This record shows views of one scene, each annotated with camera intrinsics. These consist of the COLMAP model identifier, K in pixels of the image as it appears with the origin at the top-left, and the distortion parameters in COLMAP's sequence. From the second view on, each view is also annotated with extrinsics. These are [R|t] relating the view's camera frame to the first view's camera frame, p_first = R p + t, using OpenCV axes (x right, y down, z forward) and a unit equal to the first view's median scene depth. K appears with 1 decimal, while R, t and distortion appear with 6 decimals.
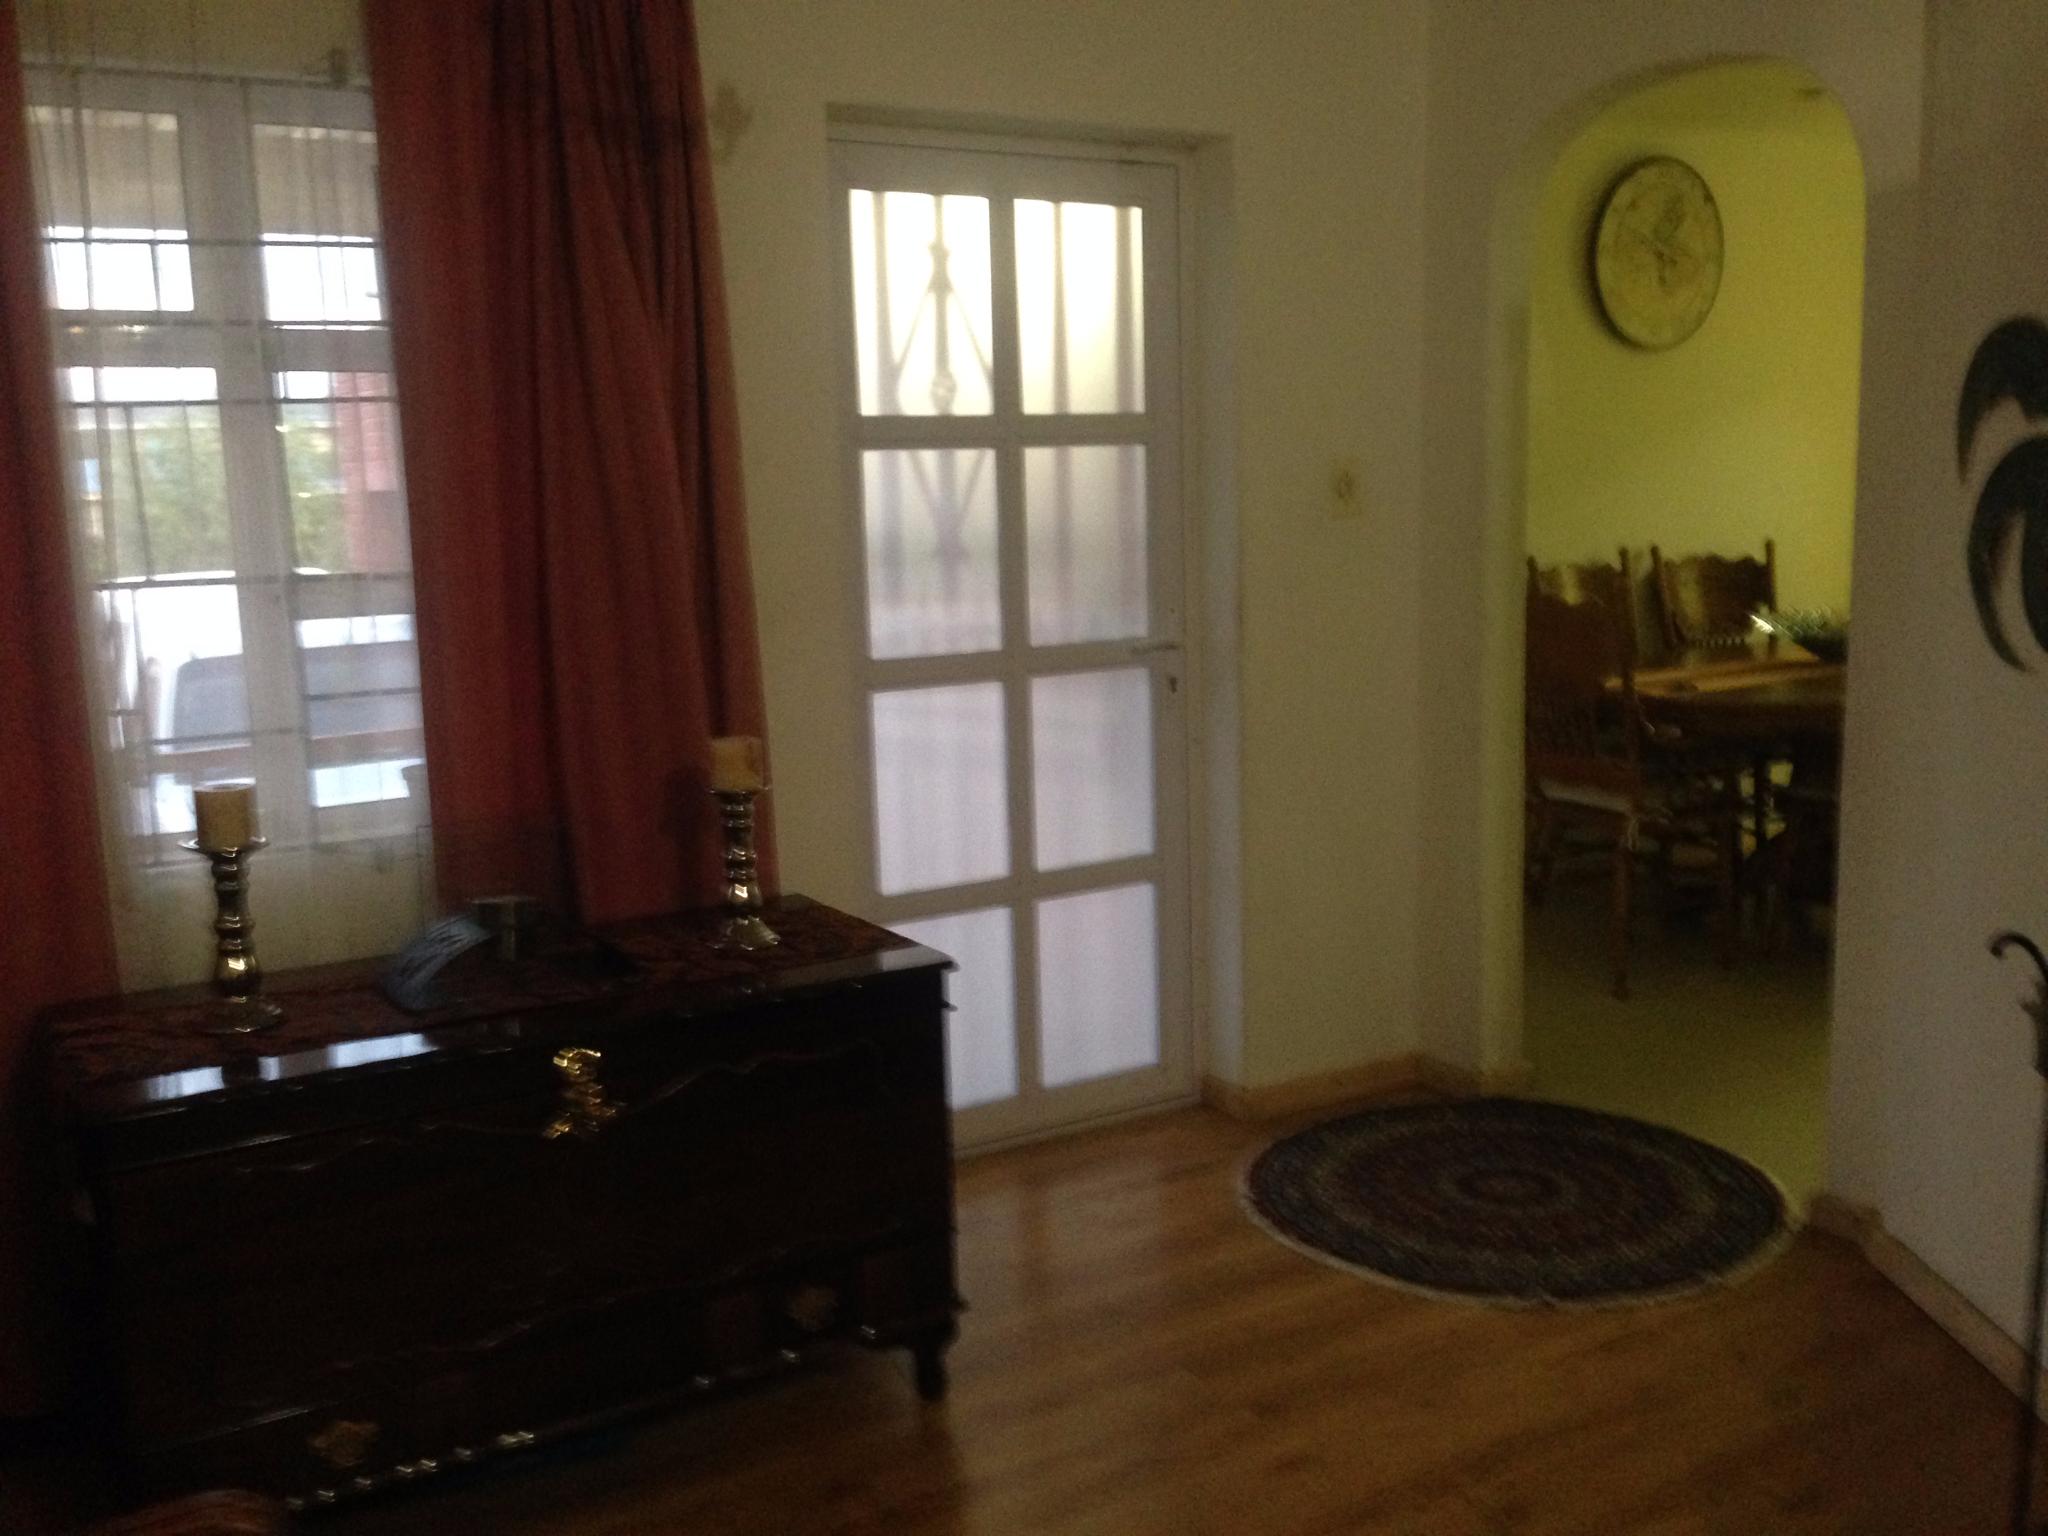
lens RADIAL K [[1891.2, 0, 1024.3], [0, 1891.2, 743.5], [0, 0, 1]] dist [0.154706, -0.249346]
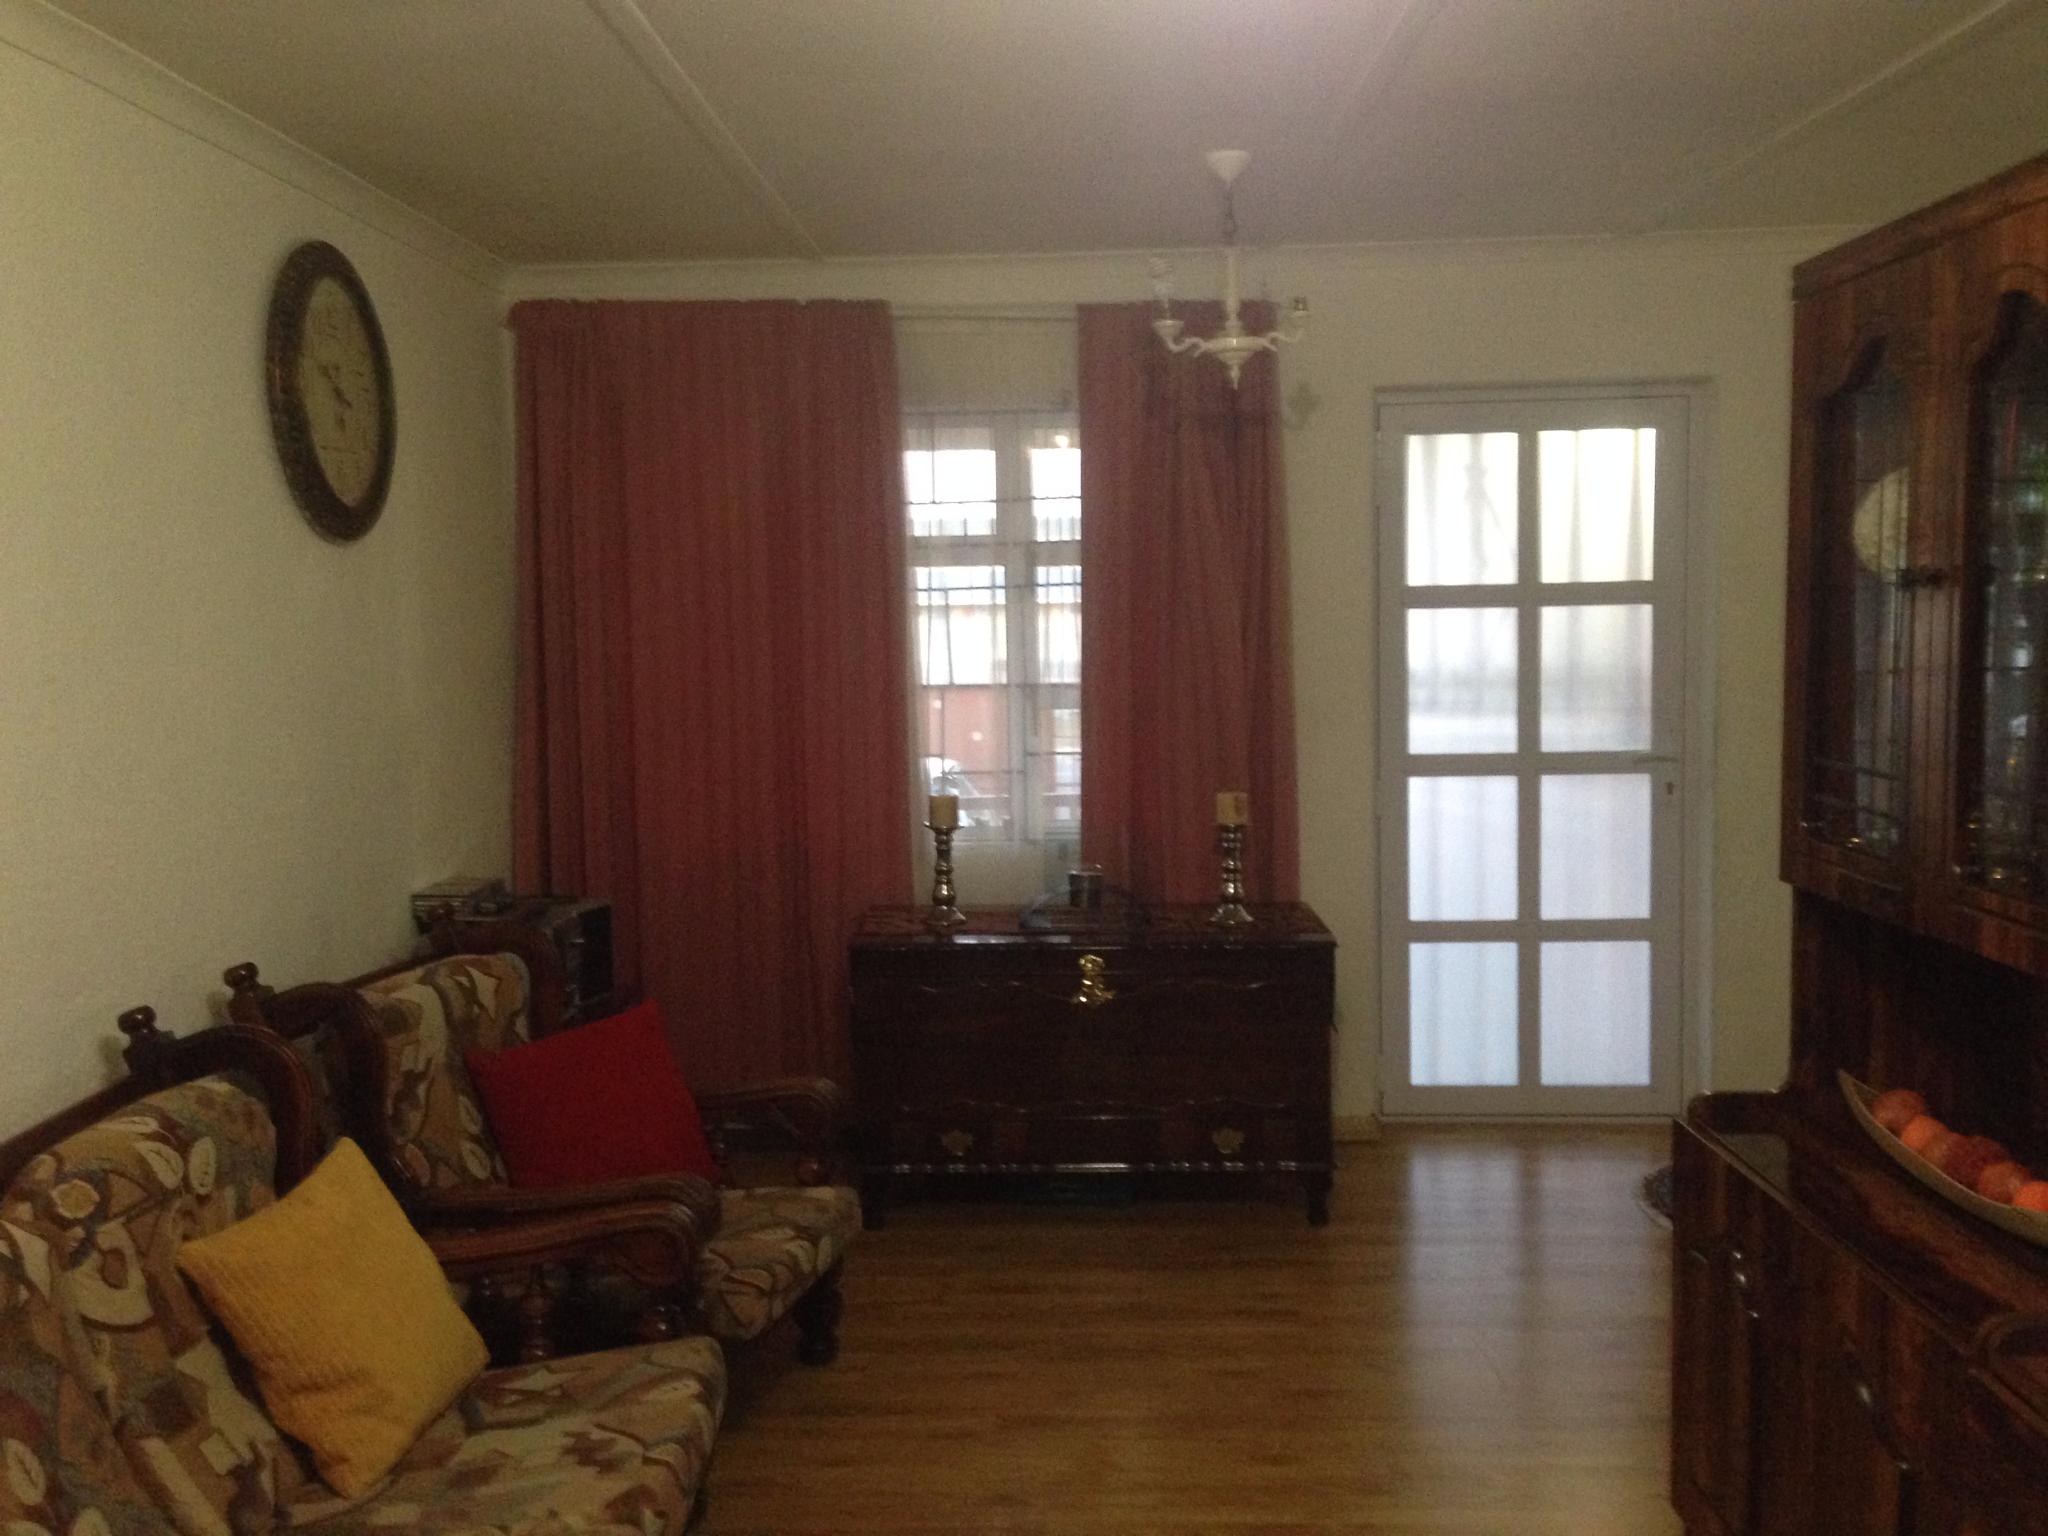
lens RADIAL K [[1891.2, 0, 1024.3], [0, 1891.2, 743.5], [0, 0, 1]] dist [0.154706, -0.249346]
pose [[0.838789, 0.060179, -0.541121, 0.453784], [-0.085033, 0.996156, -0.021025, 0.003336], [0.537775, 0.063649, 0.840682, -0.366066]]
